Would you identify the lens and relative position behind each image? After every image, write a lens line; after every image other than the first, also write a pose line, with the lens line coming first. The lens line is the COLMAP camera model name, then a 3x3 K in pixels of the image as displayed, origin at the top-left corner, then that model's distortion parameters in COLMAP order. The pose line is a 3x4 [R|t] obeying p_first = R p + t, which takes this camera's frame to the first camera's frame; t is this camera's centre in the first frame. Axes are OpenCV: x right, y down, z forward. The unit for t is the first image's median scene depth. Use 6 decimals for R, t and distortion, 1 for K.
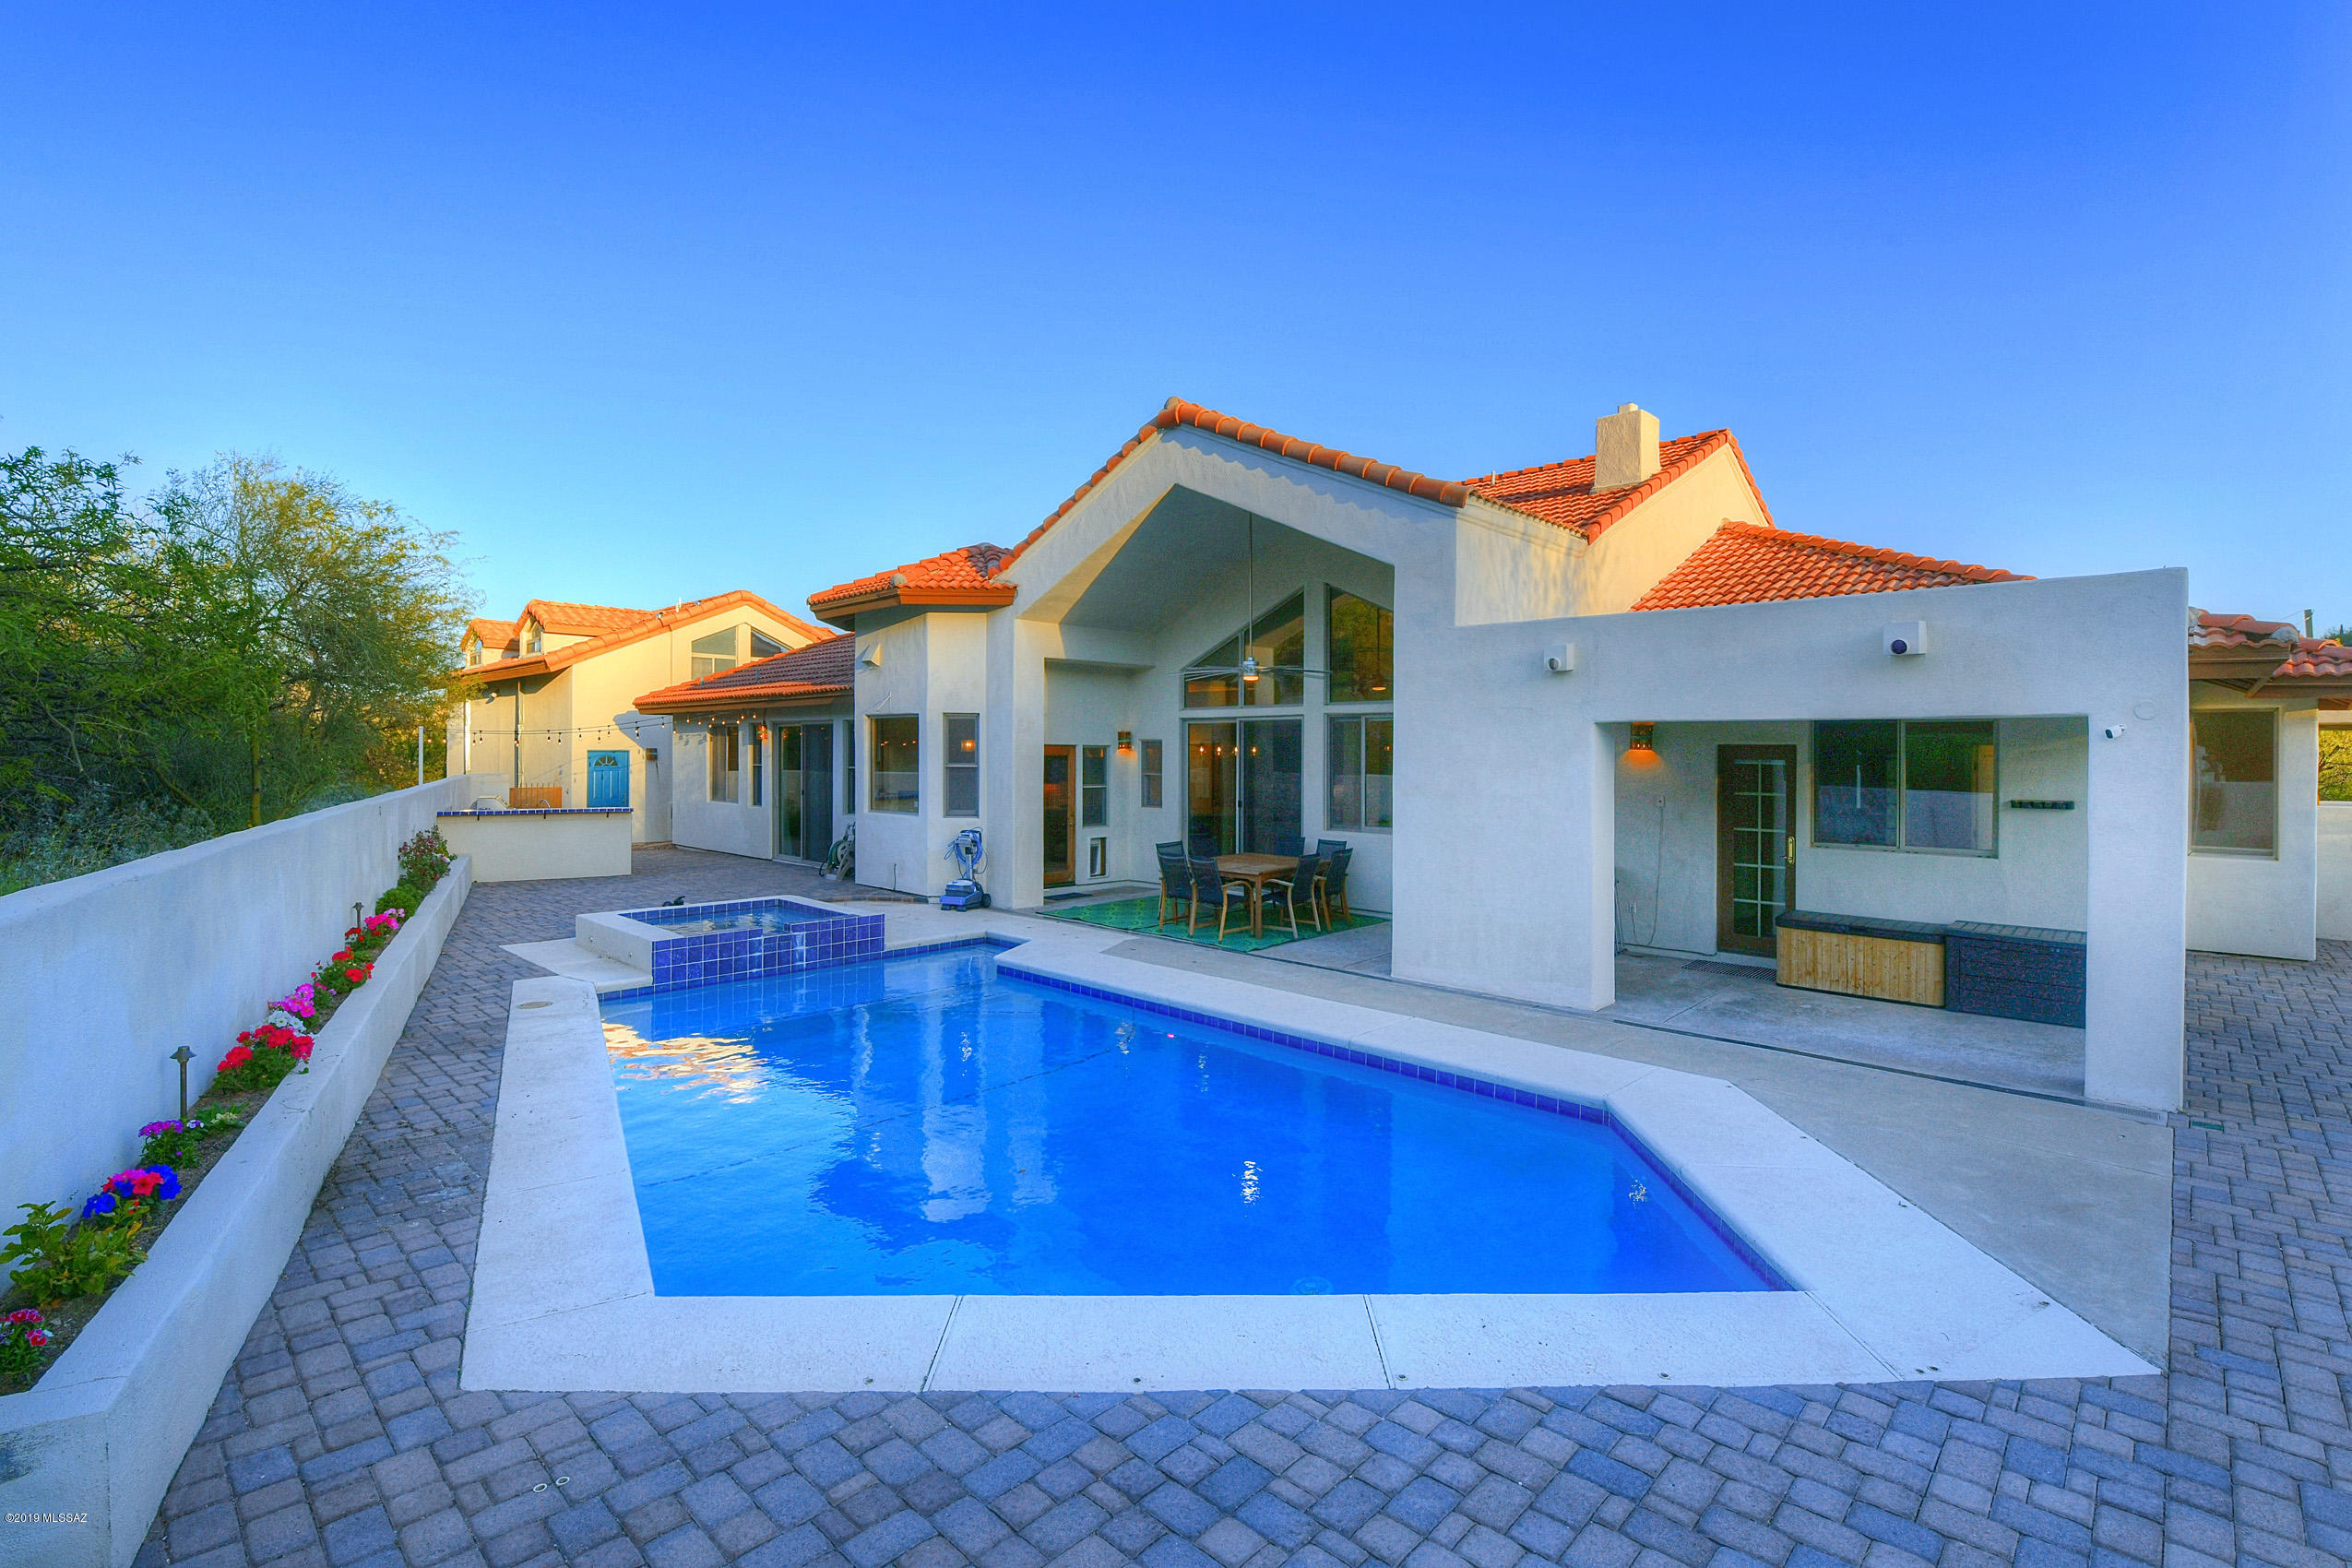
lens RADIAL K [[1078.3, 0, 1179.0], [0, 1078.3, 776.2], [0, 0, 1]] dist [-0.001587, -0.014380]
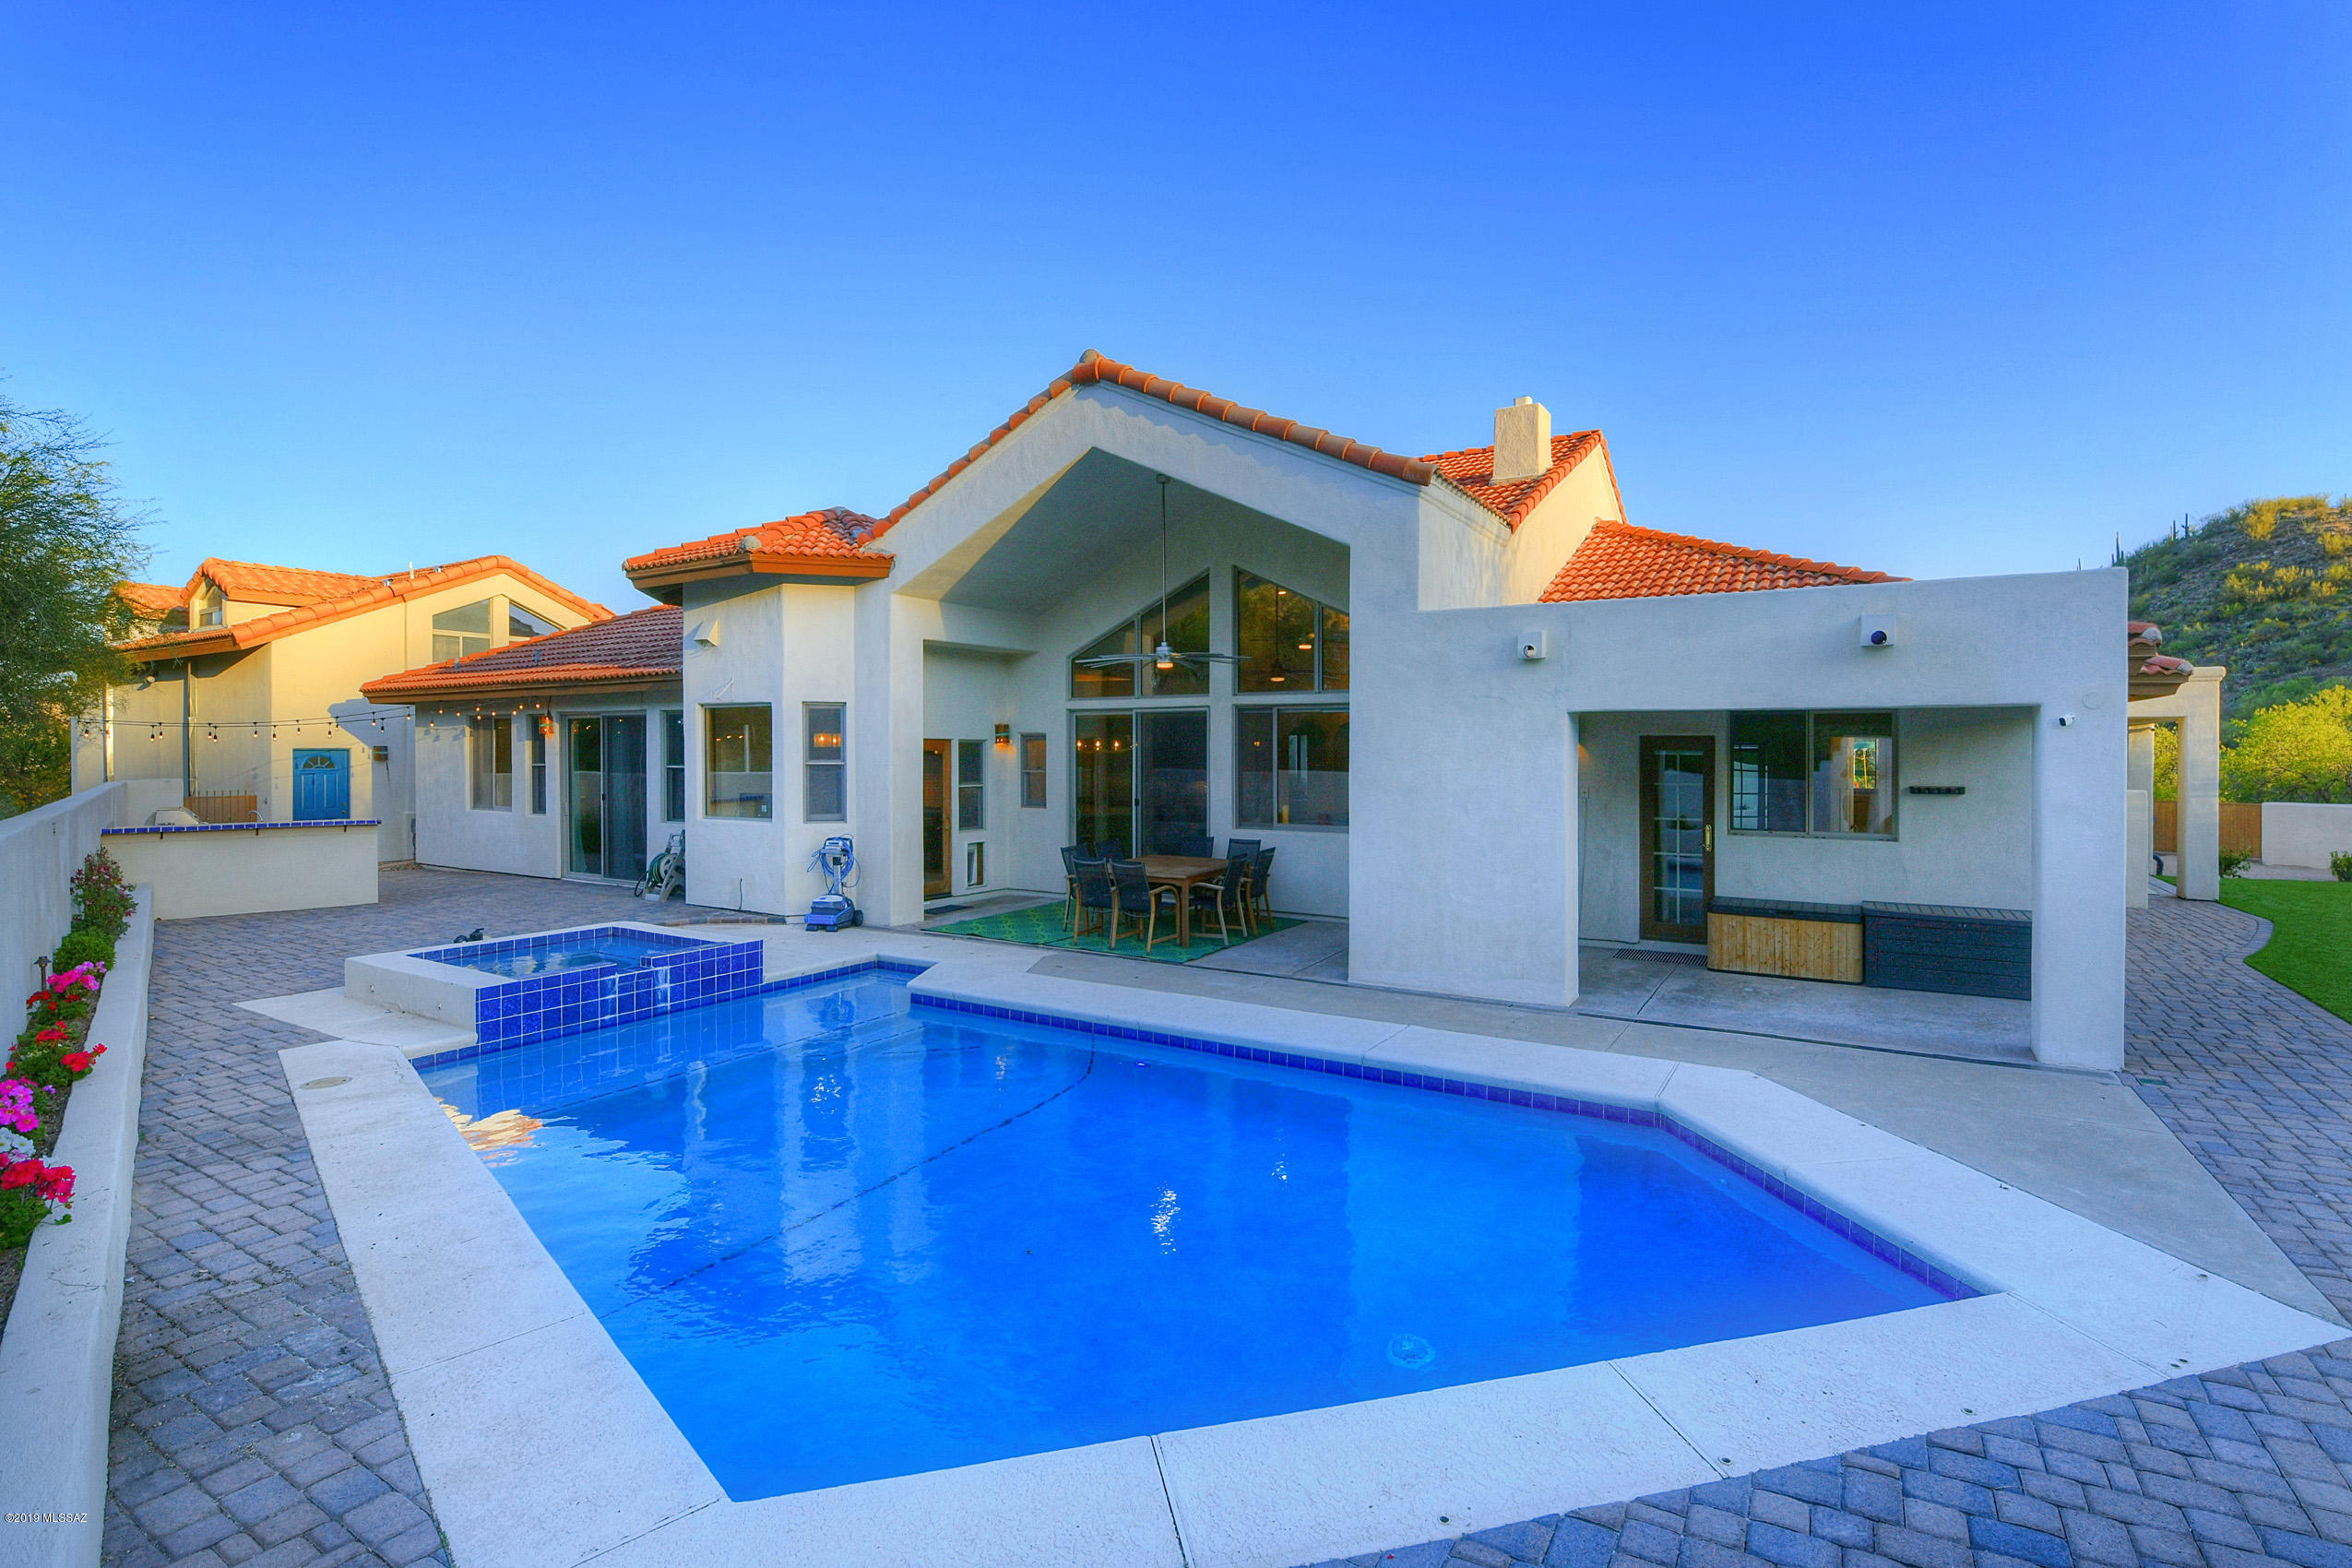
lens RADIAL K [[1088.2, 0, 1176.0], [0, 1088.2, 784.0], [0, 0, 1]] dist [-0.009549, -0.008746]
pose [[0.971500, -0.011496, 0.236759, -0.158863], [0.009815, 0.999918, 0.008276, 0.003208], [-0.236835, -0.005716, 0.971533, 0.104656]]
